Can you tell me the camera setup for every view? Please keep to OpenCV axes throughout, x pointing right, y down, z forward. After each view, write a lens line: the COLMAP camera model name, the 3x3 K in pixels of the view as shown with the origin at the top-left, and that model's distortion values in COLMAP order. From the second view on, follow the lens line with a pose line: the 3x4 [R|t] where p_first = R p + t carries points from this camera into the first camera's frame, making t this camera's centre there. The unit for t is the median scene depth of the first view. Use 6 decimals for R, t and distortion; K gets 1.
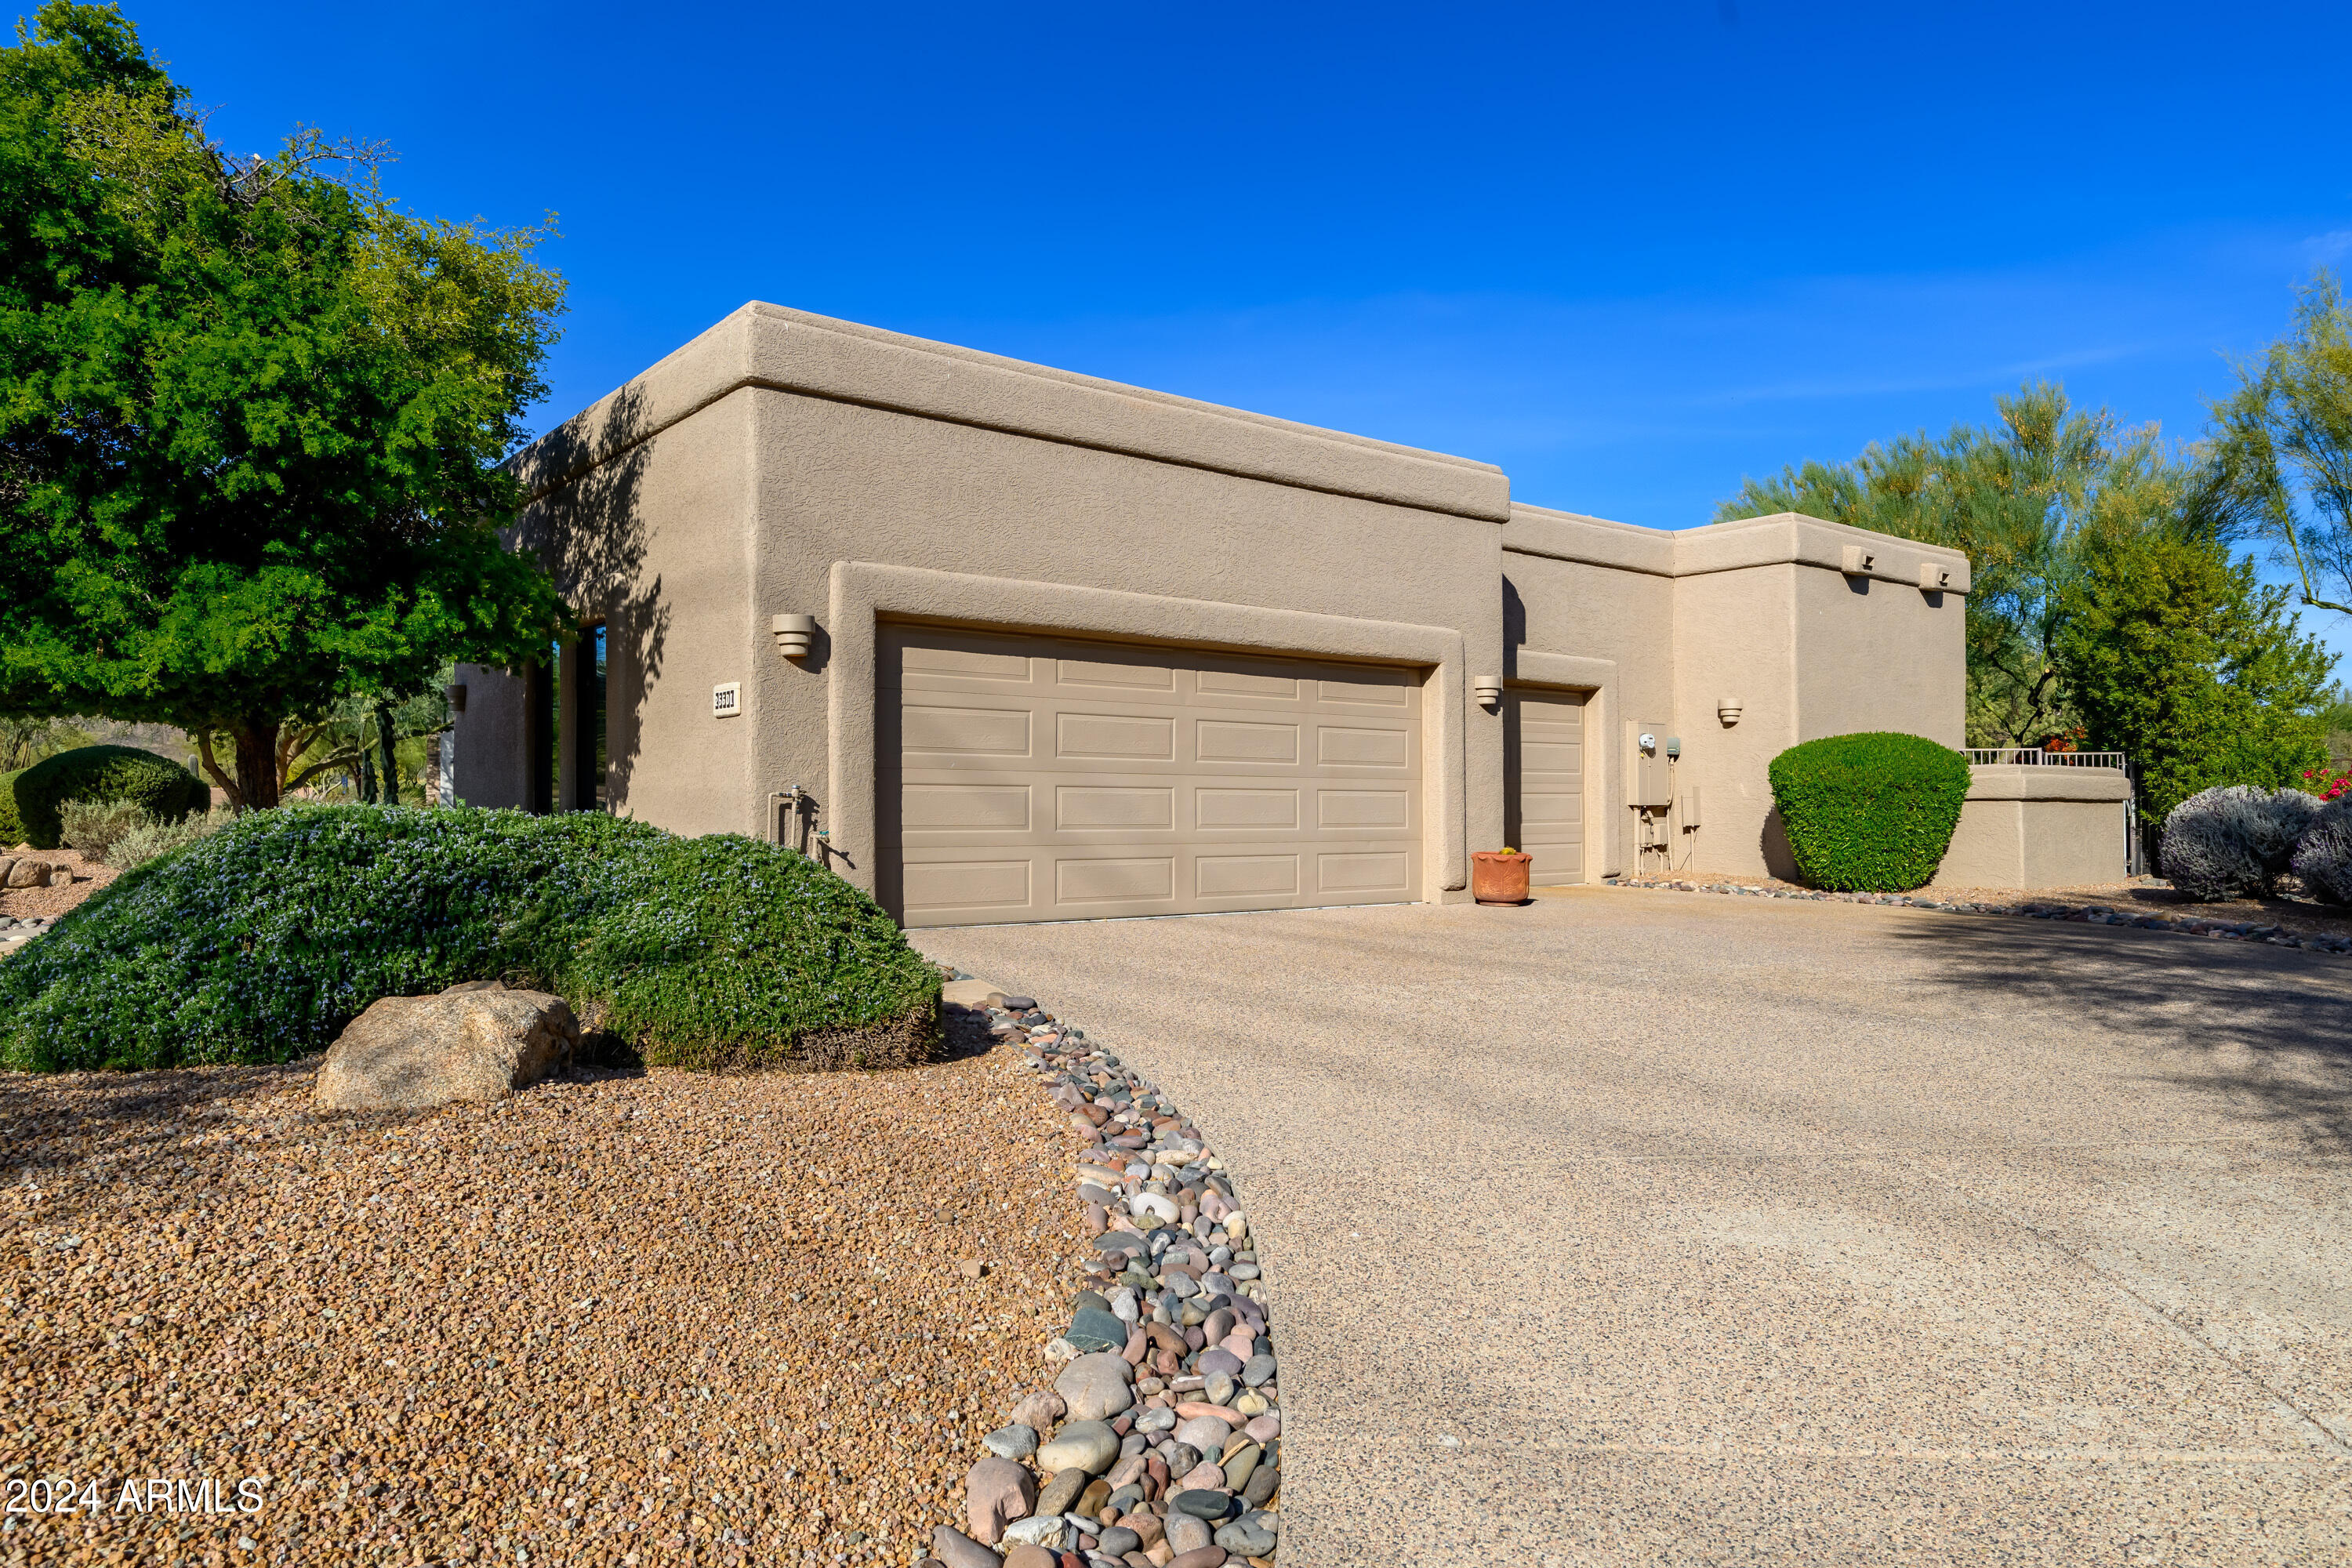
lens RADIAL K [[1580.3, 0, 1174.9], [0, 1580.3, 890.2], [0, 0, 1]] dist [-0.005025, -0.000897]
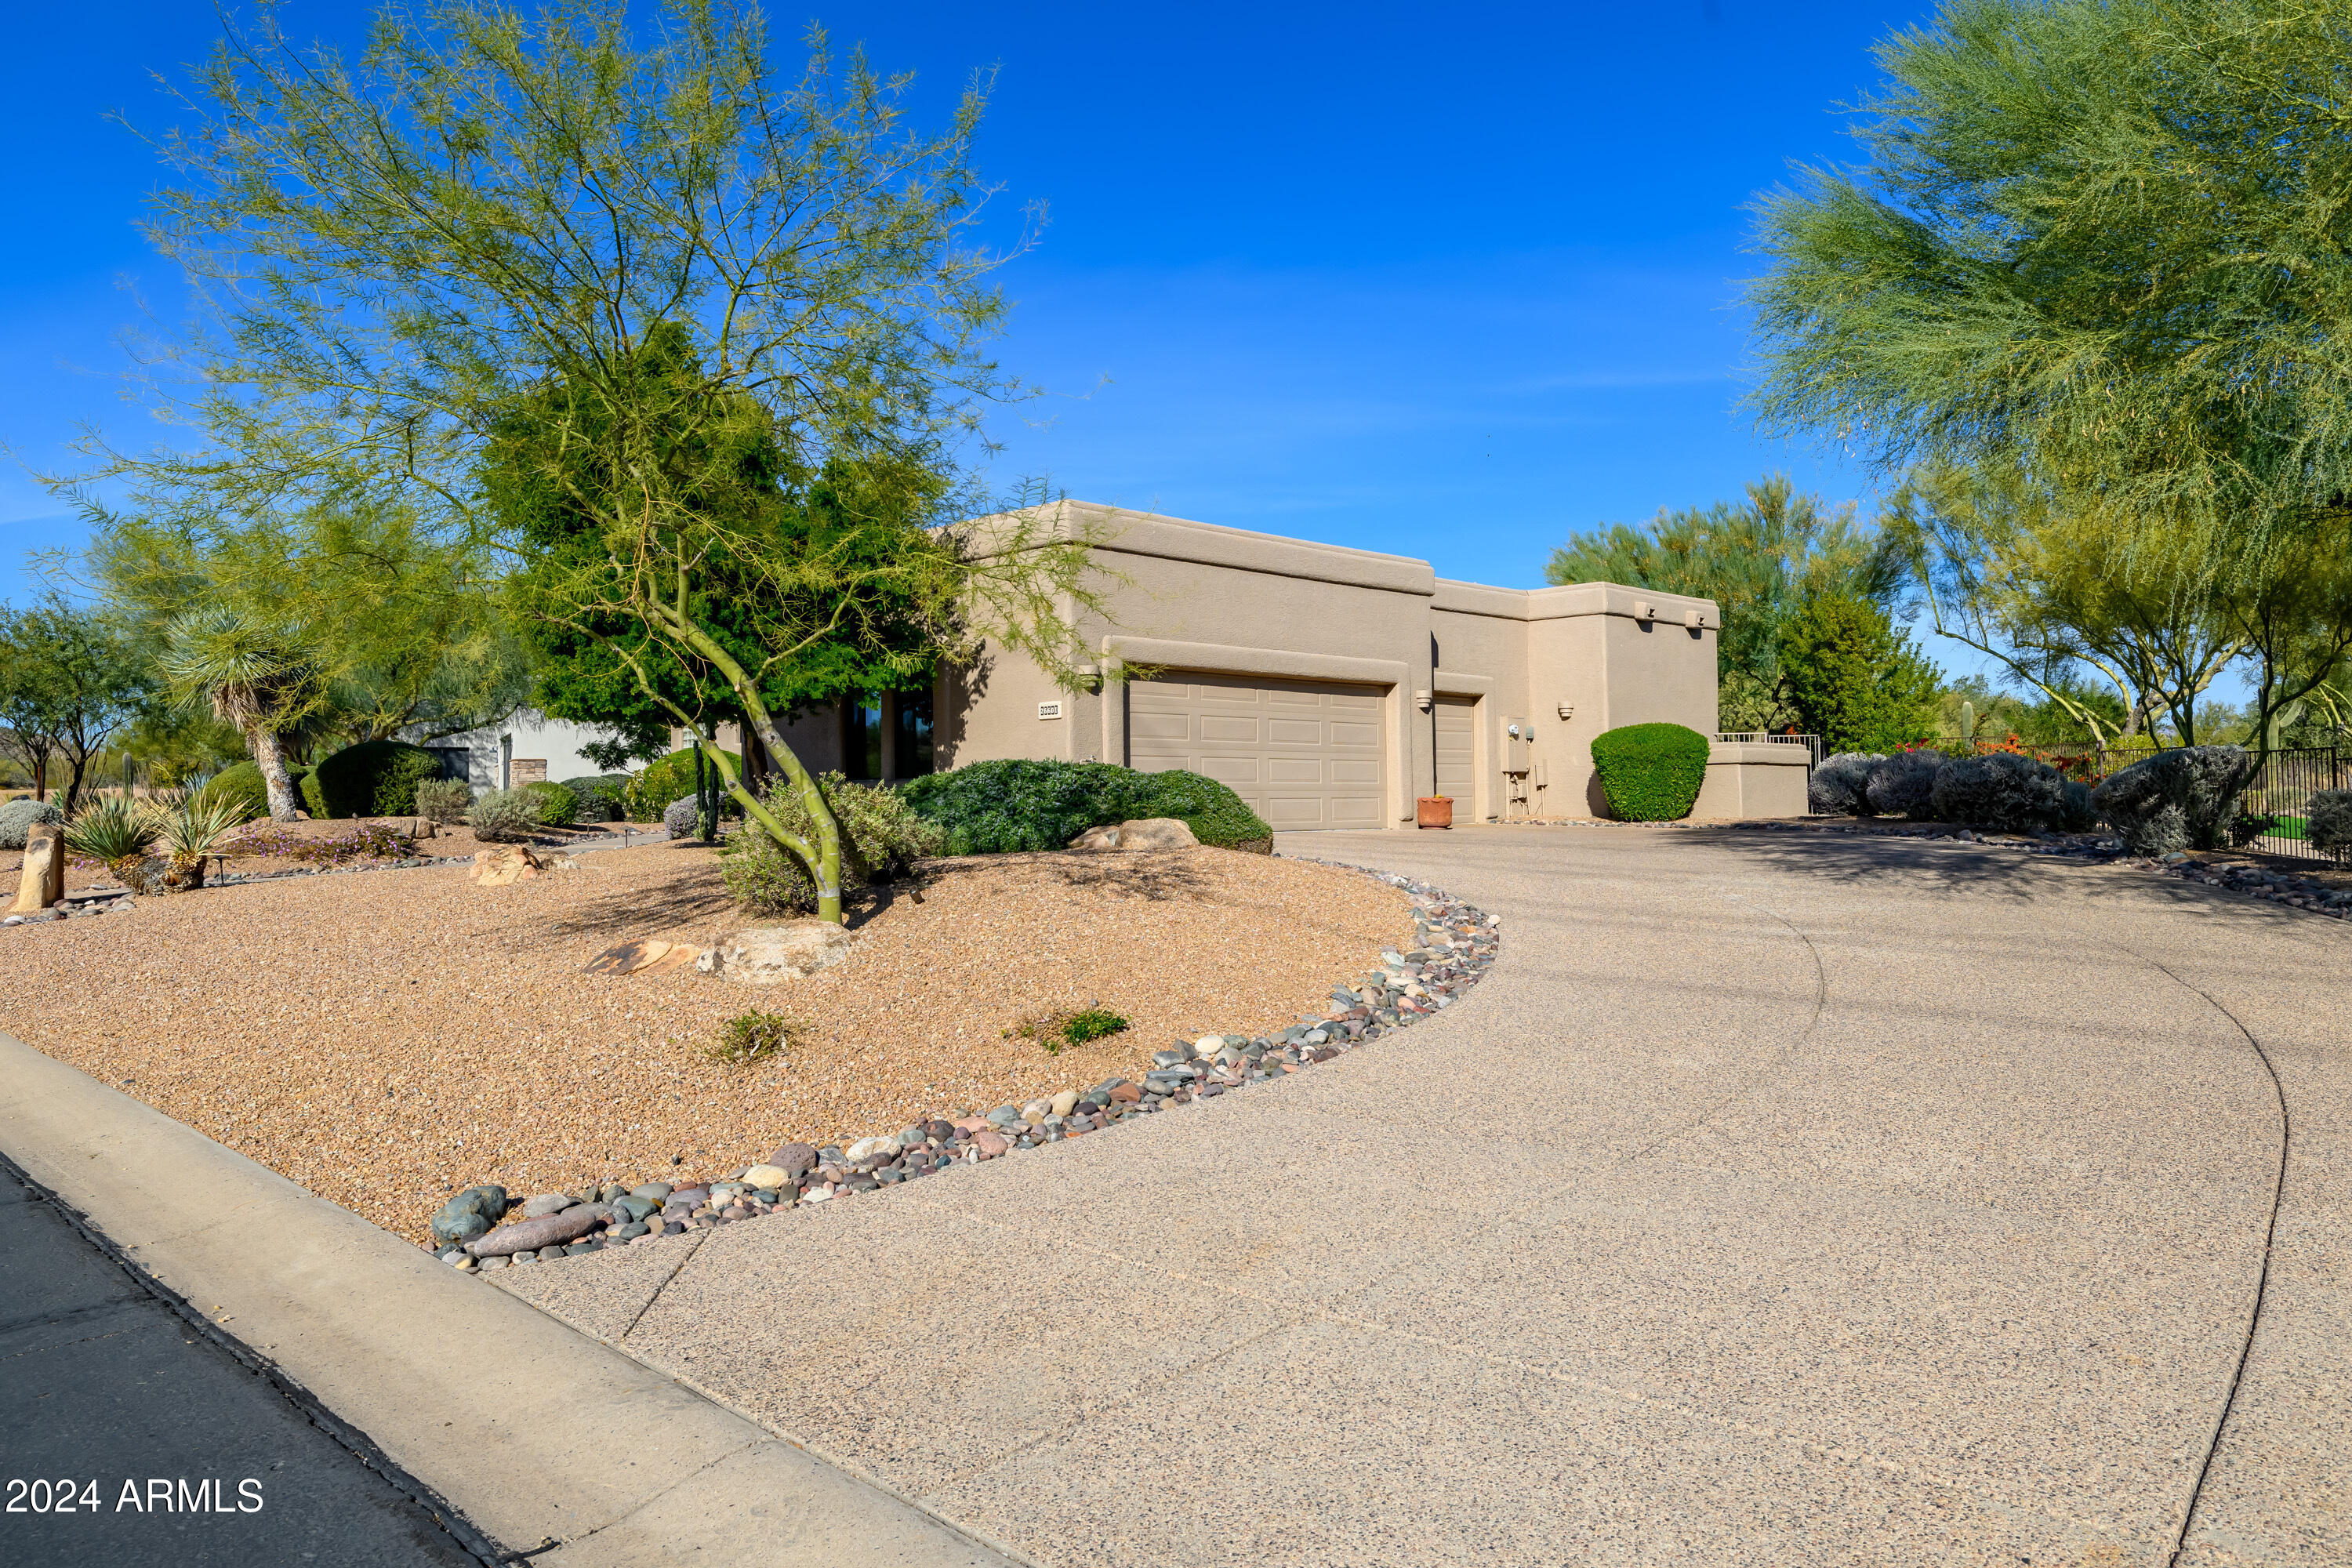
lens RADIAL K [[1580.3, 0, 1174.9], [0, 1580.3, 890.2], [0, 0, 1]] dist [-0.005025, -0.000897]
pose [[0.994804, -0.017036, 0.100378, -0.185630], [0.016535, 0.999846, 0.005824, 0.047517], [-0.100462, -0.004134, 0.994932, -0.495467]]
